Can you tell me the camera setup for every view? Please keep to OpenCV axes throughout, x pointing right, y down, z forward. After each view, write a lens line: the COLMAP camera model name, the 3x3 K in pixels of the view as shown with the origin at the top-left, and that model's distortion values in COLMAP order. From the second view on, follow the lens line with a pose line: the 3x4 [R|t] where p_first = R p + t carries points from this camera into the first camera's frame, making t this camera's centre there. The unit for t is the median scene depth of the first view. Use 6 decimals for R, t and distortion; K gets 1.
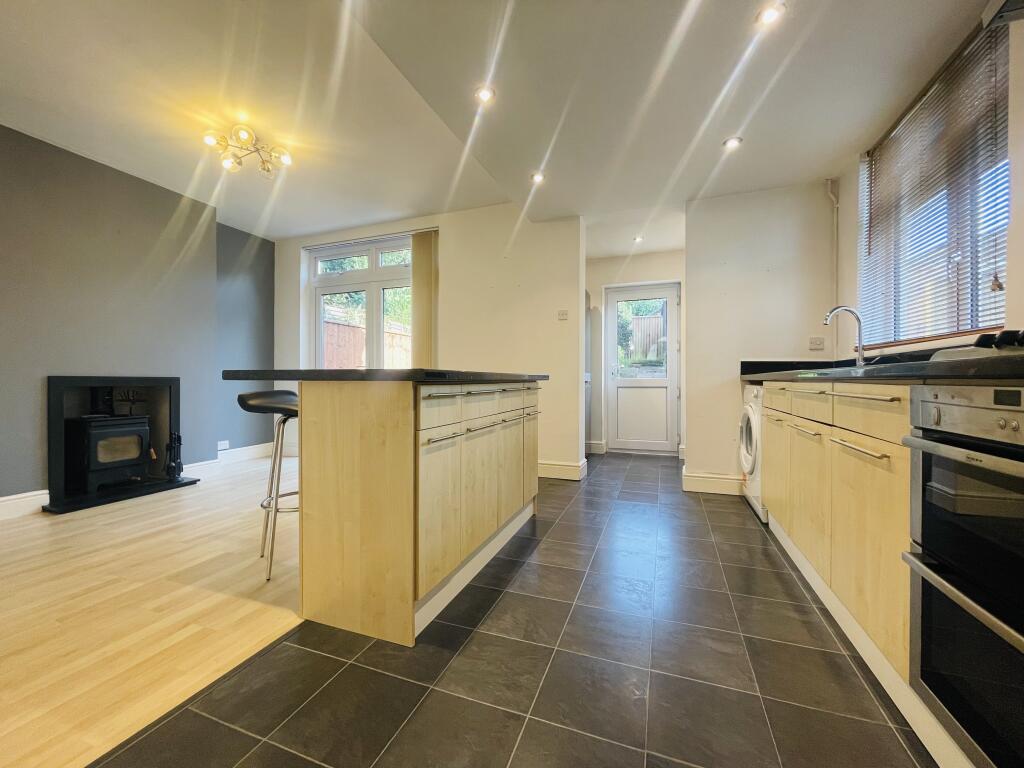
lens RADIAL K [[411.3, 0, 510.7], [0, 411.3, 380.7], [0, 0, 1]] dist [0.001686, -0.000774]
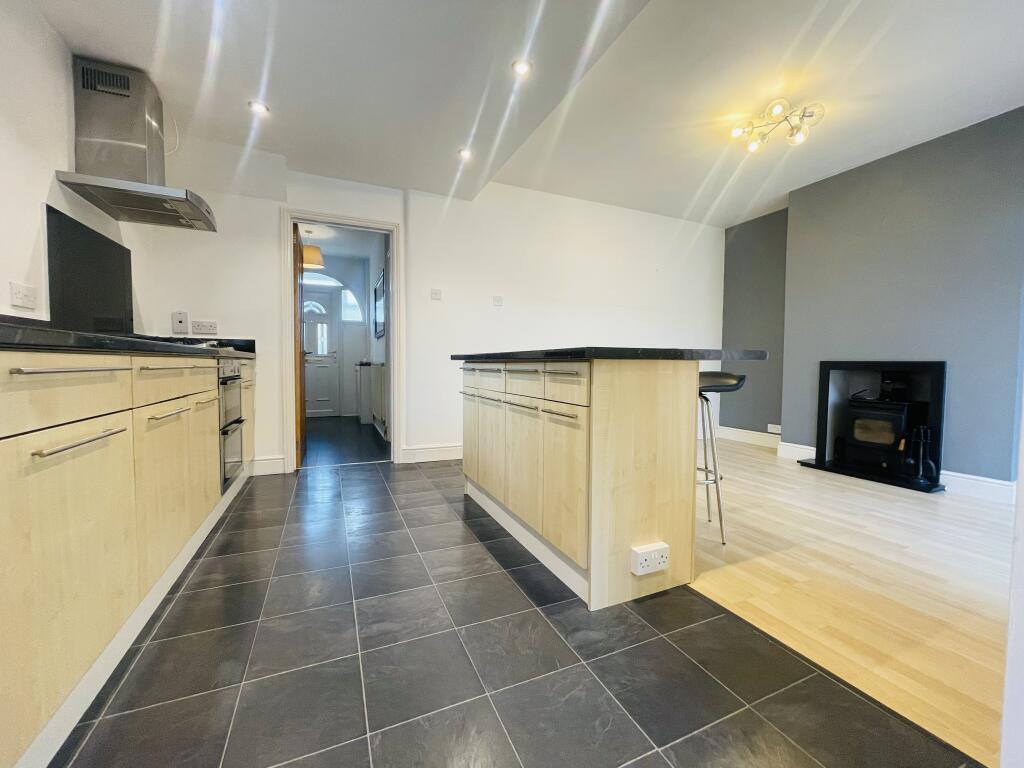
lens RADIAL K [[411.3, 0, 503.0], [0, 411.3, 386.6], [0, 0, 1]] dist [0.001686, -0.000774]
pose [[-0.728146, 0.030422, -0.684746, 0.424544], [-0.011587, 0.998325, 0.056674, 0.006994], [0.685324, 0.049201, -0.726575, 1.110847]]
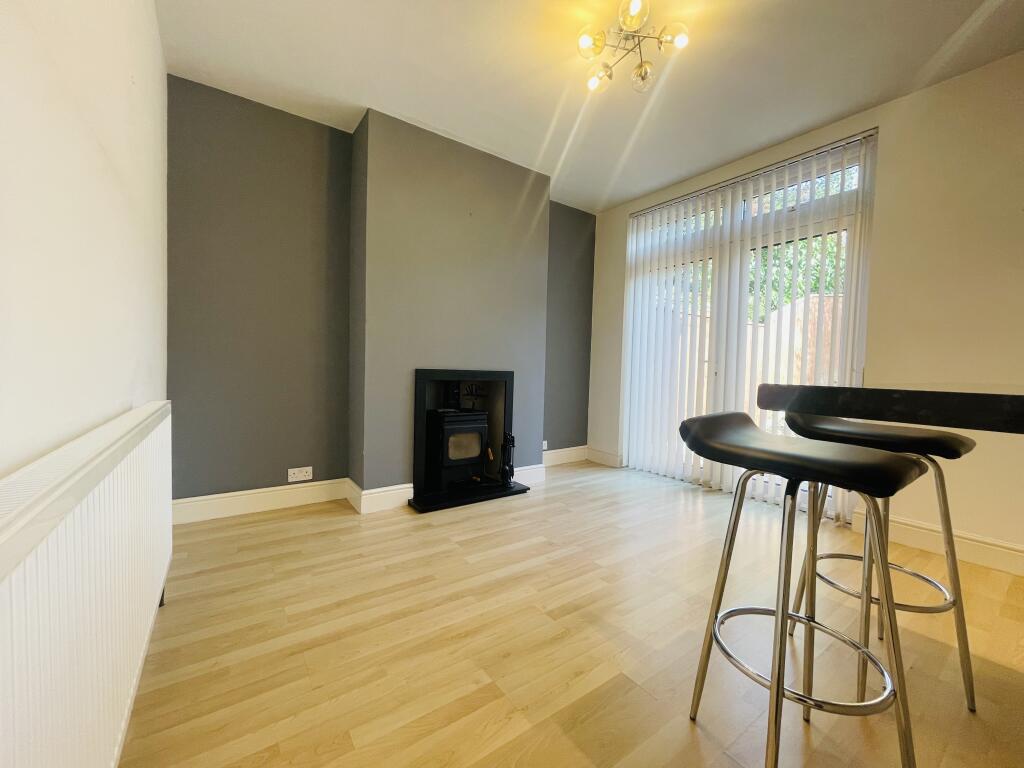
lens RADIAL K [[411.3, 0, 512.5], [0, 411.3, 380.8], [0, 0, 1]] dist [0.001686, -0.000774]
pose [[0.829972, 0.042228, -0.556205, -0.343621], [-0.030558, 0.999075, 0.030254, -0.016275], [0.556968, -0.008113, 0.830494, 0.280412]]
